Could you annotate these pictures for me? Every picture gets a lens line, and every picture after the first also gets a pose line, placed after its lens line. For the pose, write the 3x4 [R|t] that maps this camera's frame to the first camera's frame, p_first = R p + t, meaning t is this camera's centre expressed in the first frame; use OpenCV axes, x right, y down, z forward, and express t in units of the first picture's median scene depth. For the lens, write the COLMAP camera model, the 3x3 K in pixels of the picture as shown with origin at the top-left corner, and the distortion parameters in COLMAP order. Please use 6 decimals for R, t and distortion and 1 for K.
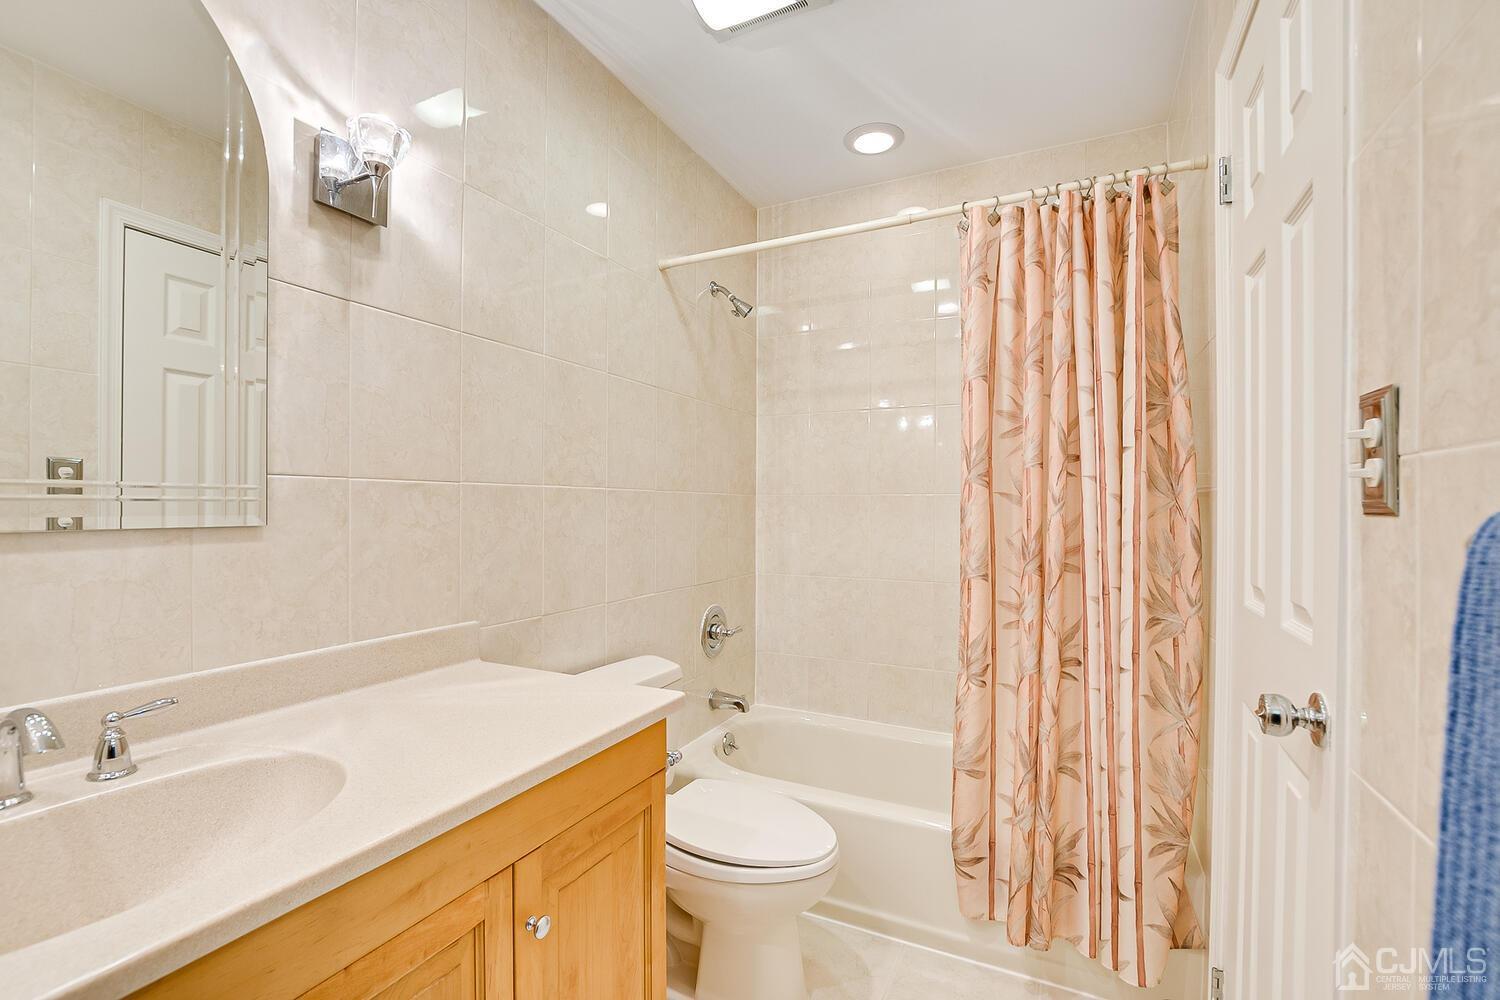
lens RADIAL K [[660.1, 0, 744.5], [0, 660.1, 503.7], [0, 0, 1]] dist [-0.024073, 0.004120]
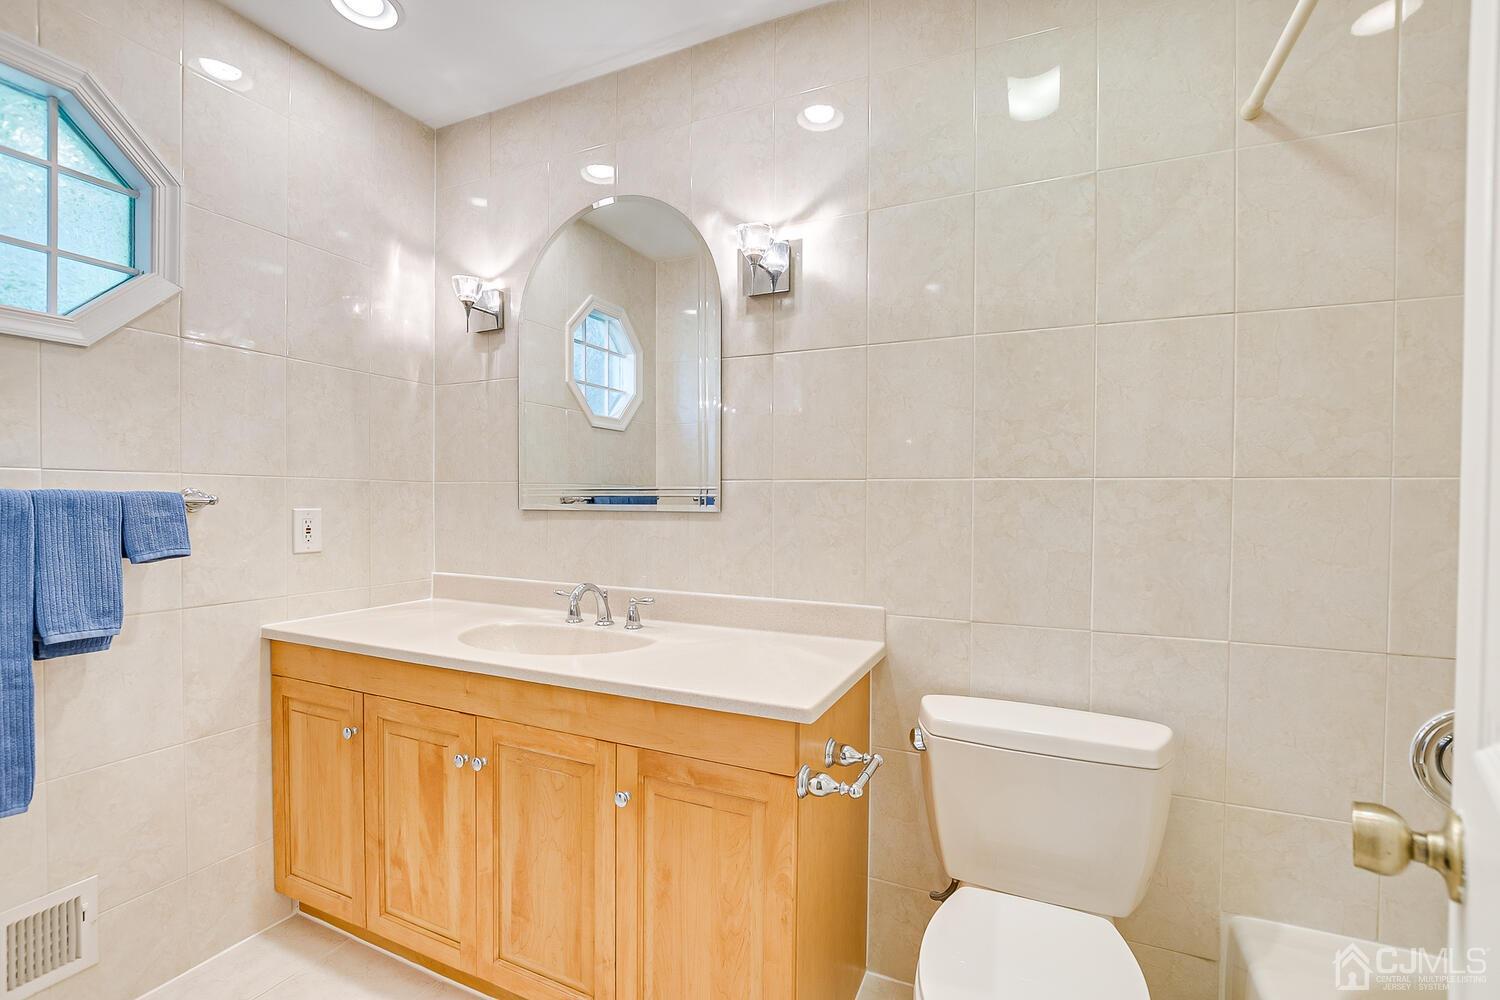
lens RADIAL K [[660.1, 0, 743.0], [0, 660.1, 503.8], [0, 0, 1]] dist [-0.024073, 0.004120]
pose [[0.036057, 0.000286, -0.999350, 0.808243], [-0.004435, 0.999990, 0.000126, 0.011681], [0.999340, 0.004428, 0.036058, 0.886723]]
